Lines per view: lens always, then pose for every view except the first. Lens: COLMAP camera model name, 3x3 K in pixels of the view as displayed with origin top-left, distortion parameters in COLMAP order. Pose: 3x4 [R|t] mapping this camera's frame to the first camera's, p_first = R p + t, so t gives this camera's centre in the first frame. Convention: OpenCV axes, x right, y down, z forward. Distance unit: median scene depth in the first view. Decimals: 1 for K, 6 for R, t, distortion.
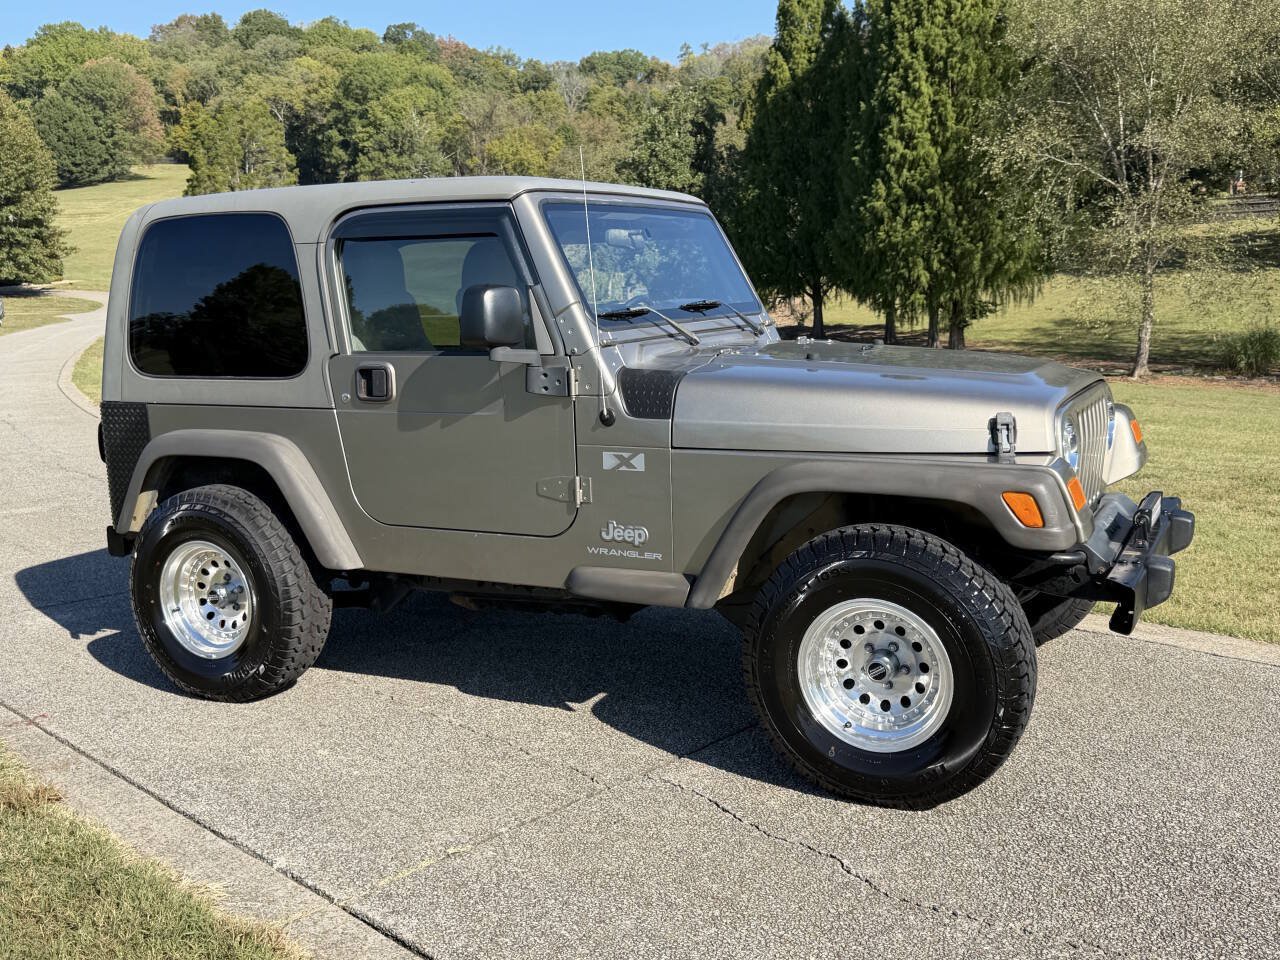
lens RADIAL K [[1294.1, 0, 629.9], [0, 1294.1, 481.2], [0, 0, 1]] dist [0.040439, 0.000000]
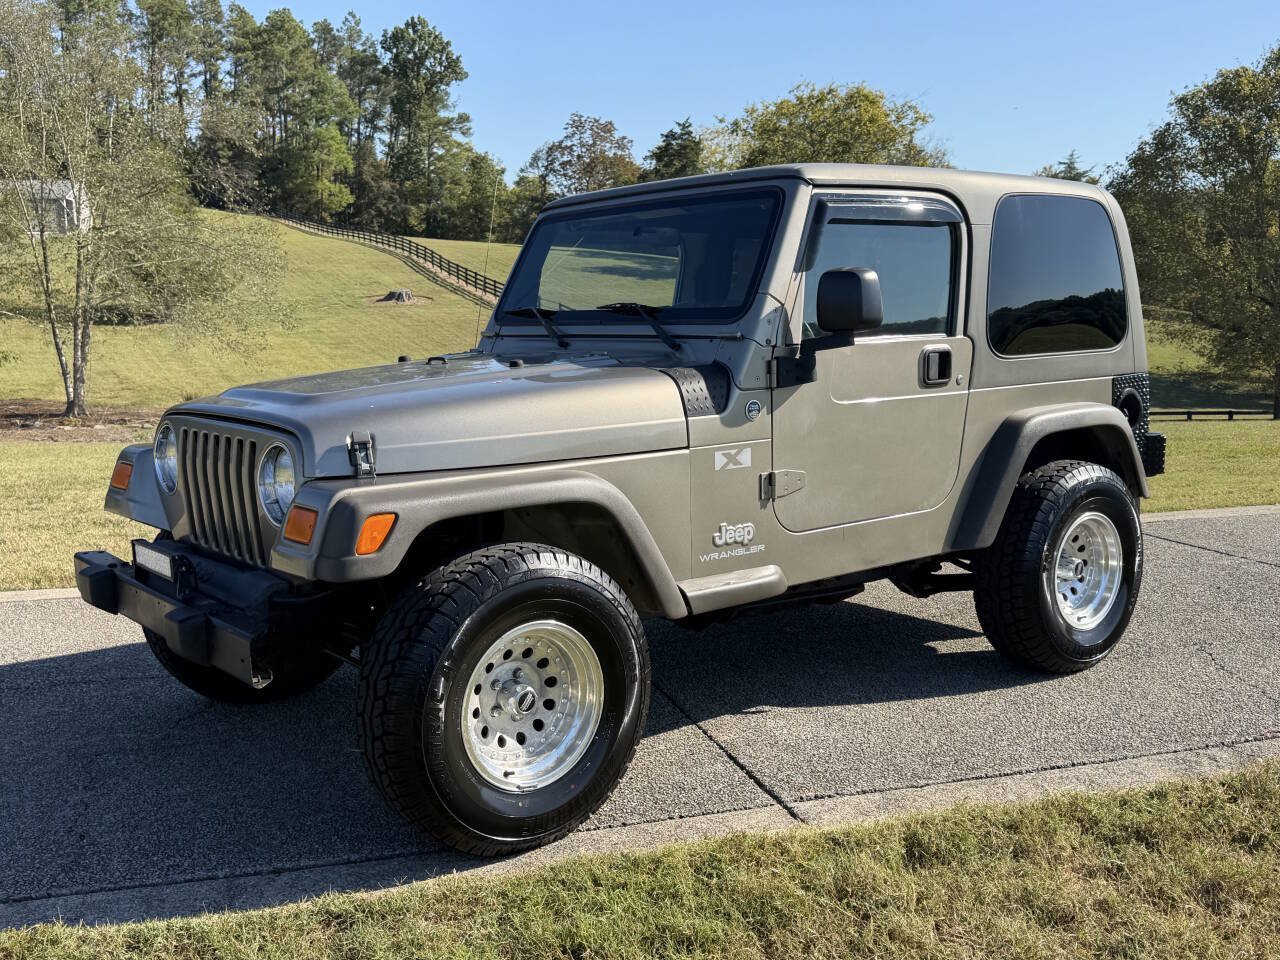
lens RADIAL K [[1294.1, 0, 637.3], [0, 1294.1, 487.7], [0, 0, 1]] dist [0.040439, 0.000000]
pose [[0.426540, -0.099966, 0.898927, -0.163883], [0.133116, 0.989989, 0.046929, -0.008876], [-0.894619, 0.099644, 0.435577, 0.107219]]
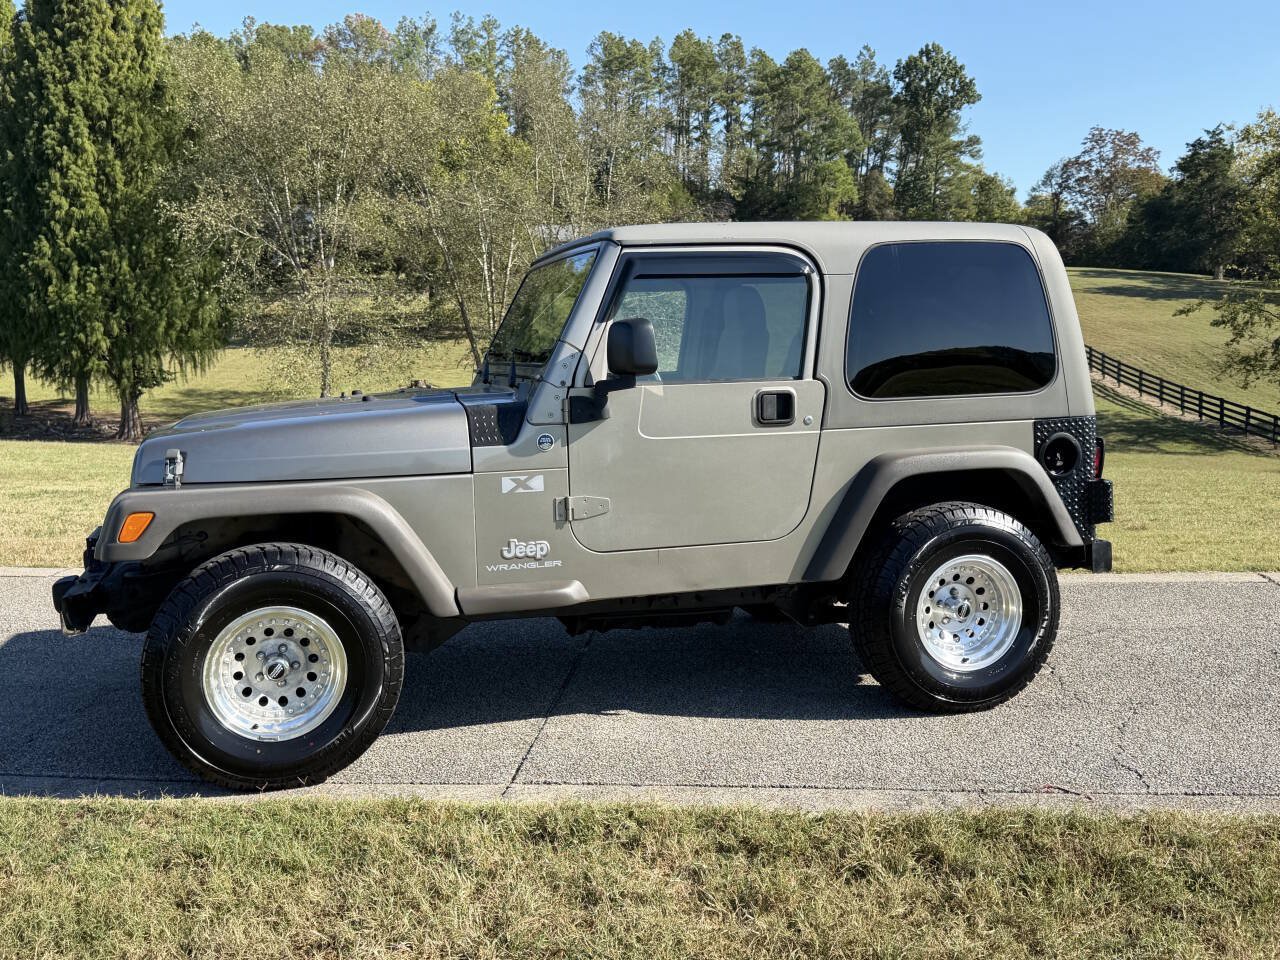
lens RADIAL K [[1294.1, 0, 638.9], [0, 1294.1, 461.9], [0, 0, 1]] dist [0.040439, 0.000000]
pose [[0.741112, -0.045274, 0.669854, -0.140918], [0.092126, 0.995144, -0.034666, -0.002591], [-0.665031, 0.087402, 0.741684, 0.052612]]
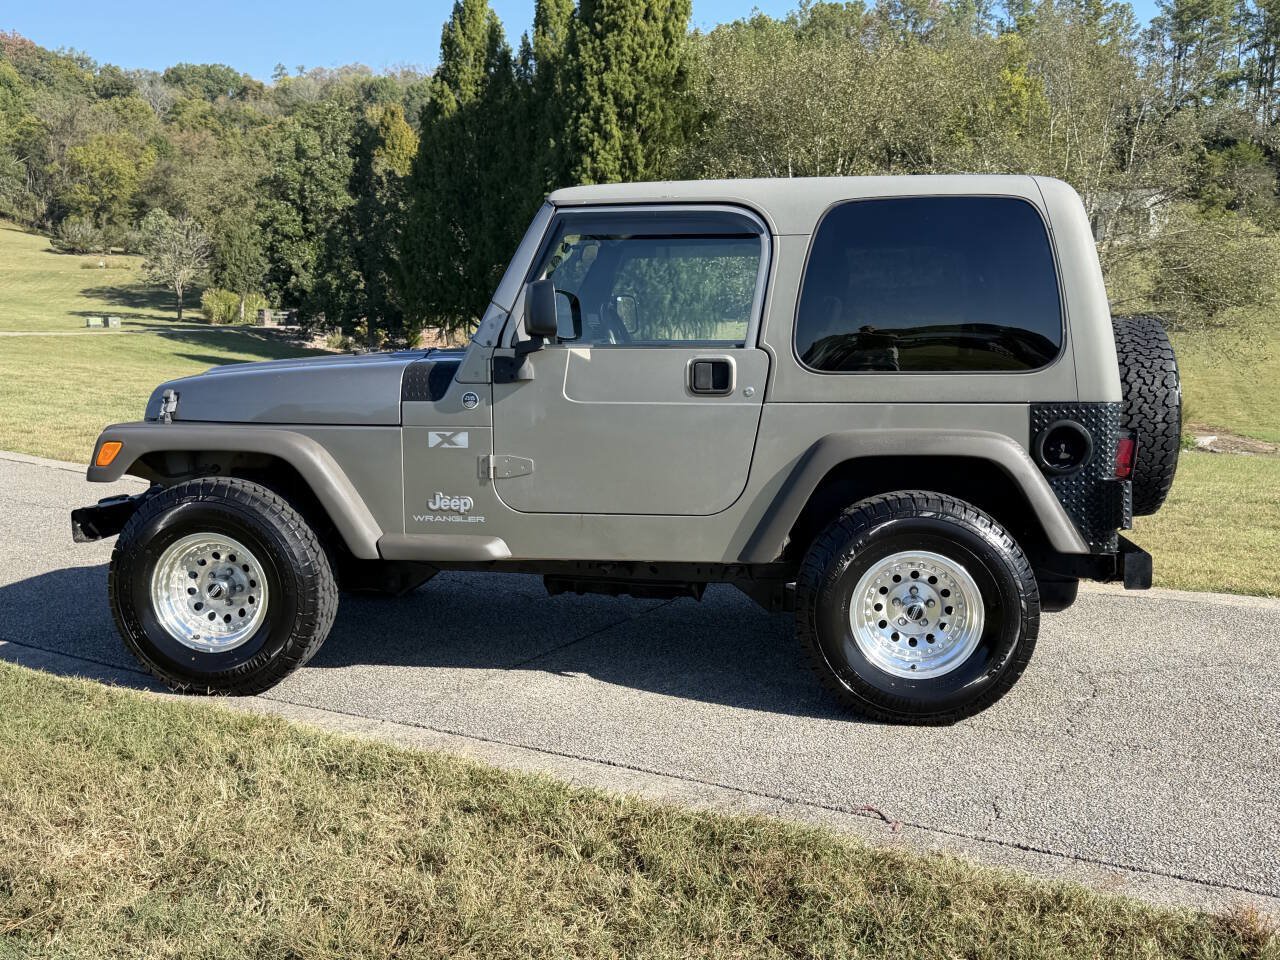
lens RADIAL K [[1294.1, 0, 635.3], [0, 1294.1, 483.9], [0, 0, 1]] dist [0.040439, 0.000000]
pose [[0.949452, -0.003913, 0.313887, -0.093708], [0.011474, 0.999687, -0.022244, 0.001265], [-0.313702, 0.024721, 0.949200, 0.027323]]
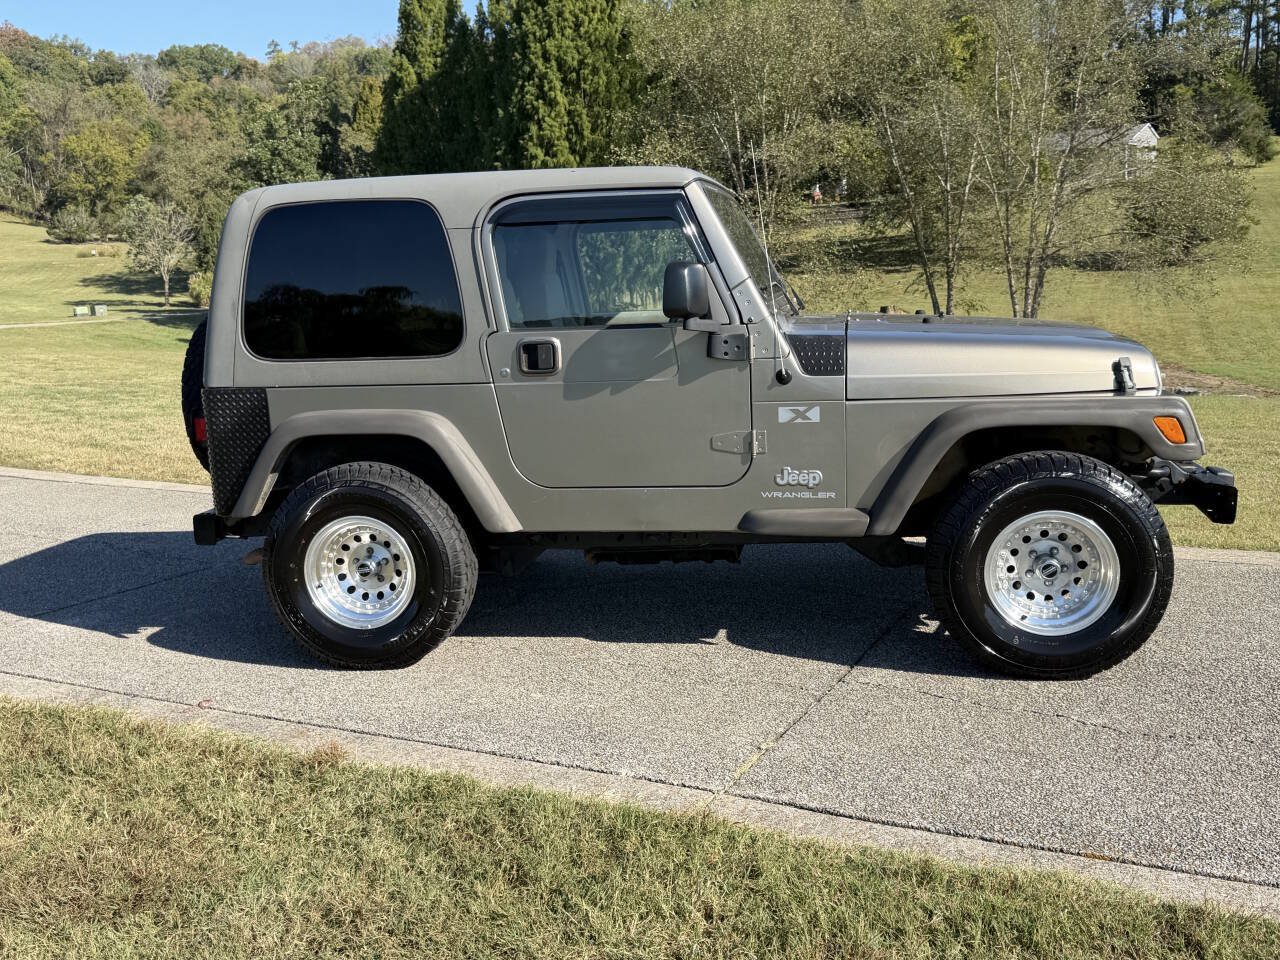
lens RADIAL K [[1294.1, 0, 624.5], [0, 1294.1, 488.7], [0, 0, 1]] dist [0.040439, 0.000000]
pose [[0.955420, -0.056723, 0.289749, -0.048296], [0.056334, 0.998365, 0.009690, 0.003011], [-0.289825, 0.007065, 0.957054, -0.006072]]
